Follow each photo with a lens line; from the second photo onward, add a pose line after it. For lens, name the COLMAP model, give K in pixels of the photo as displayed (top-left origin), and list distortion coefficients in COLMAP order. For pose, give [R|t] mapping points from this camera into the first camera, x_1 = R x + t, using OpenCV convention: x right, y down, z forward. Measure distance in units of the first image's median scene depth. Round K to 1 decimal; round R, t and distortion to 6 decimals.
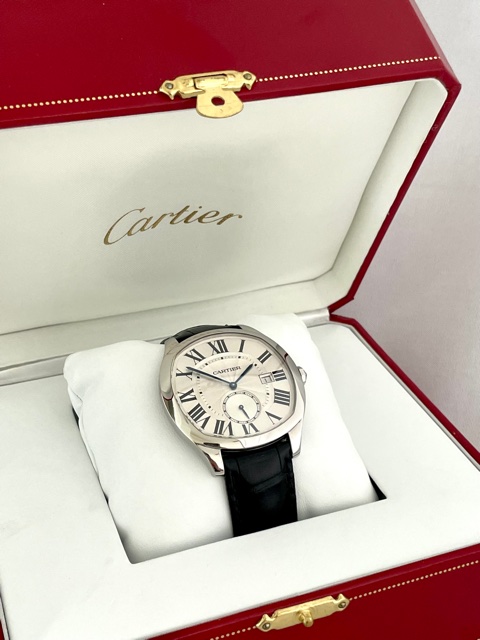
lens RADIAL K [[945.5, 0, 240.0], [0, 945.5, 320.0], [0, 0, 1]] dist [0.022608, -1.011141]
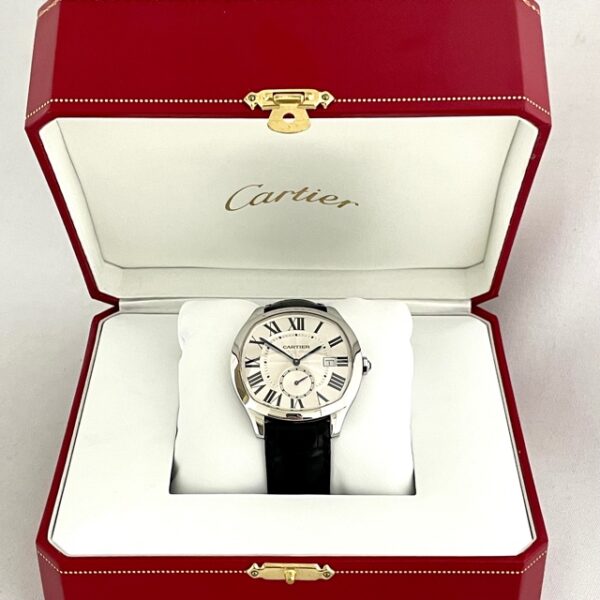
lens RADIAL K [[1167.9, 0, 300.0], [0, 1167.9, 300.0], [0, 0, 1]] dist [-0.216004, 0.078428]
pose [[0.935185, 0.198690, -0.293175, 0.379478], [-0.177342, 0.979261, 0.097969, -0.134498], [0.306560, -0.039627, 0.951026, -0.283677]]
